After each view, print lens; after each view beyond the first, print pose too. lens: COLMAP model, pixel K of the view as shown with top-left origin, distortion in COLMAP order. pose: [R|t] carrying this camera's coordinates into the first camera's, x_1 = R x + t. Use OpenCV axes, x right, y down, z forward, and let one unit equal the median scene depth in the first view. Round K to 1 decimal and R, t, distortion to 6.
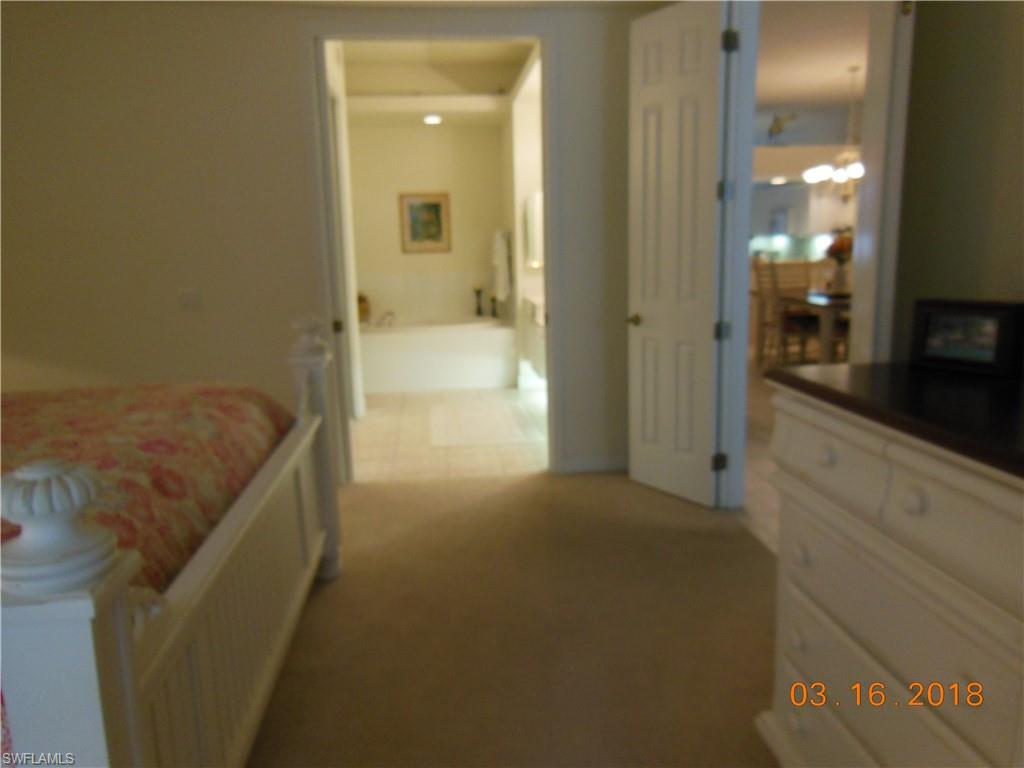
lens RADIAL K [[752.4, 0, 505.3], [0, 752.4, 383.2], [0, 0, 1]] dist [0.004662, 0.022155]
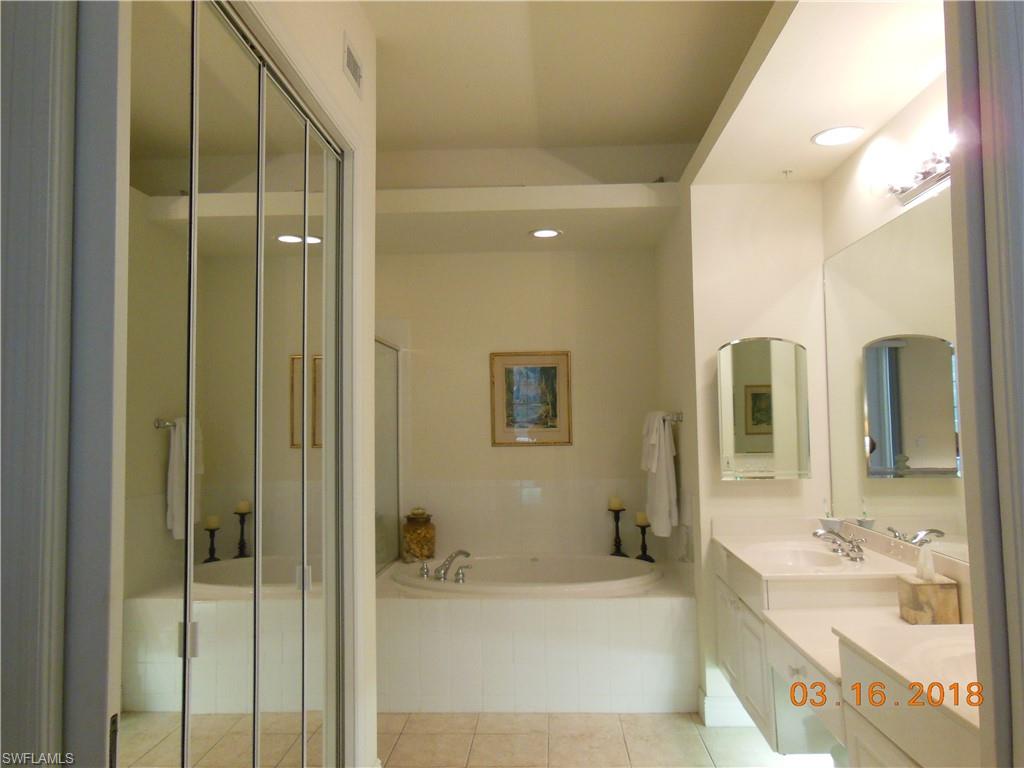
lens RADIAL K [[752.4, 0, 511.4], [0, 752.4, 382.0], [0, 0, 1]] dist [0.004662, 0.022155]
pose [[0.989550, 0.004448, -0.144124, -0.034923], [-0.038211, 0.971879, -0.232358, -0.086114], [0.139038, 0.235437, 0.961893, 0.421557]]
